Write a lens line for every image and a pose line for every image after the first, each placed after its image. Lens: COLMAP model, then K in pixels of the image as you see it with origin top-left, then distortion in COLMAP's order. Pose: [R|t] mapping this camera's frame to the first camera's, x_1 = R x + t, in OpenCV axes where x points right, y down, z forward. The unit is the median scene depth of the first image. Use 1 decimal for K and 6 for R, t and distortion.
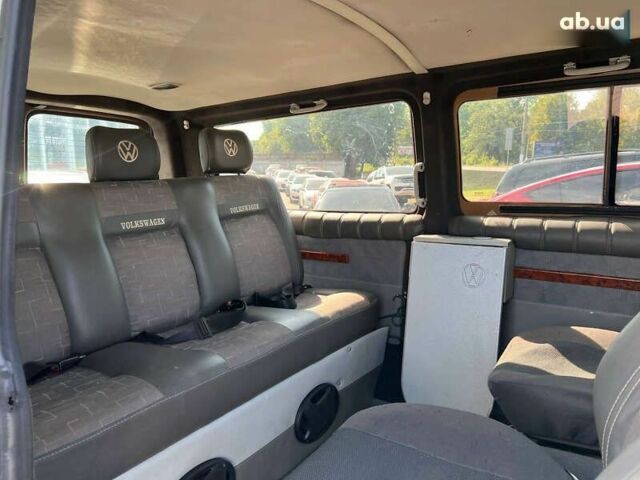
lens RADIAL K [[473.0, 0, 320.0], [0, 473.0, 240.0], [0, 0, 1]] dist [0.006205, -0.001105]
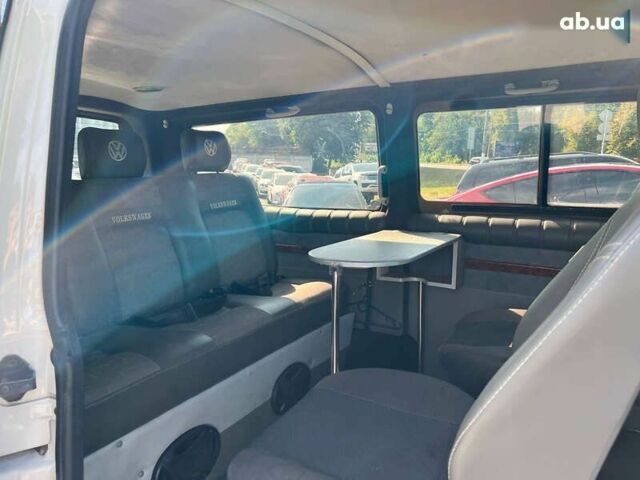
lens RADIAL K [[735.4, 0, 320.0], [0, 735.4, 240.0], [0, 0, 1]] dist [0.010262, -0.000523]
pose [[0.995322, 0.005292, 0.096465, -0.103425], [-0.005249, 0.999986, -0.000694, 0.014799], [-0.096467, 0.000184, 0.995336, -0.704948]]
